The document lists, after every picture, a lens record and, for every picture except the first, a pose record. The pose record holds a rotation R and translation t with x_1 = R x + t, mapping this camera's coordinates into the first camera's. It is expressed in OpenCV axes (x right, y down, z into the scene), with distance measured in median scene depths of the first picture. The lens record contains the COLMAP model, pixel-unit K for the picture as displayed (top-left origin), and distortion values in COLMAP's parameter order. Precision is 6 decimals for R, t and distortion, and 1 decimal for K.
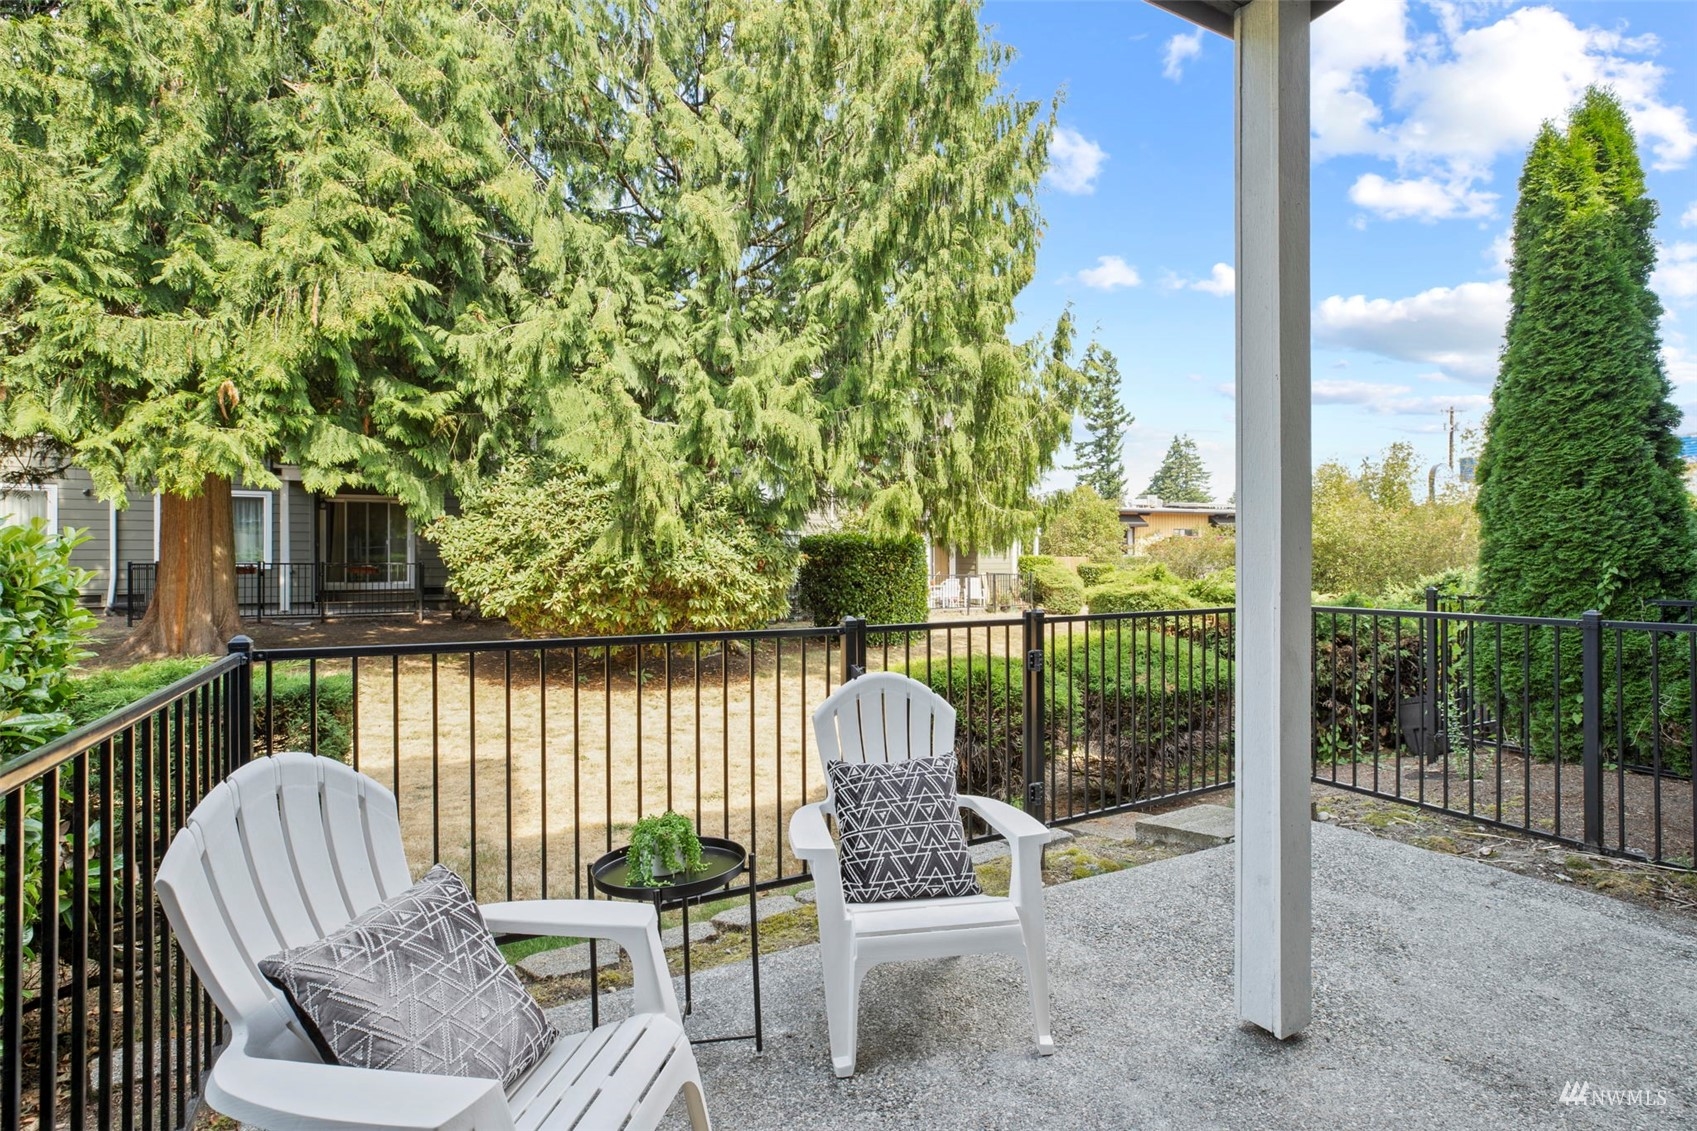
lens RADIAL K [[793.4, 0, 834.4], [0, 793.4, 549.5], [0, 0, 1]] dist [-0.026190, 0.015741]
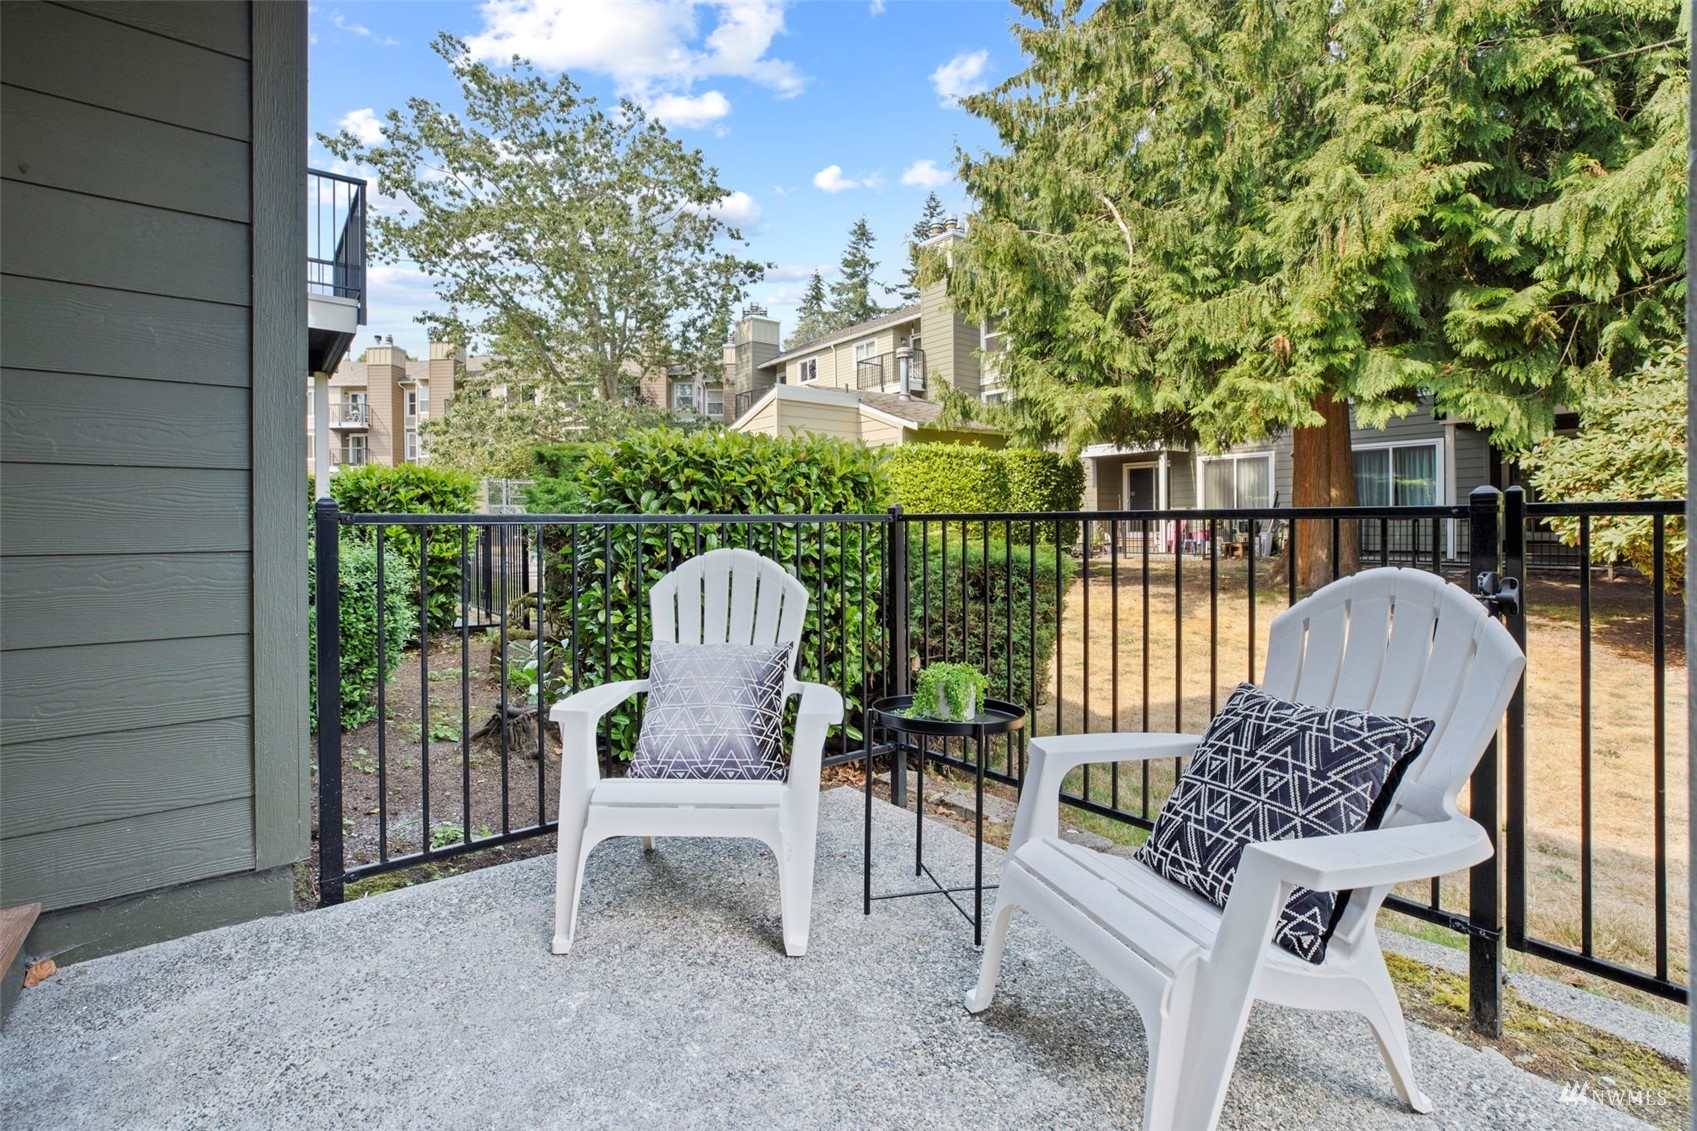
lens RADIAL K [[776.1, 0, 836.5], [0, 776.1, 535.0], [0, 0, 1]] dist [-0.027184, 0.010744]
pose [[0.175564, 0.010346, -0.984414, 0.172004], [0.018066, 0.999743, 0.013729, 0.037996], [0.984302, -0.020195, 0.175332, 0.165585]]
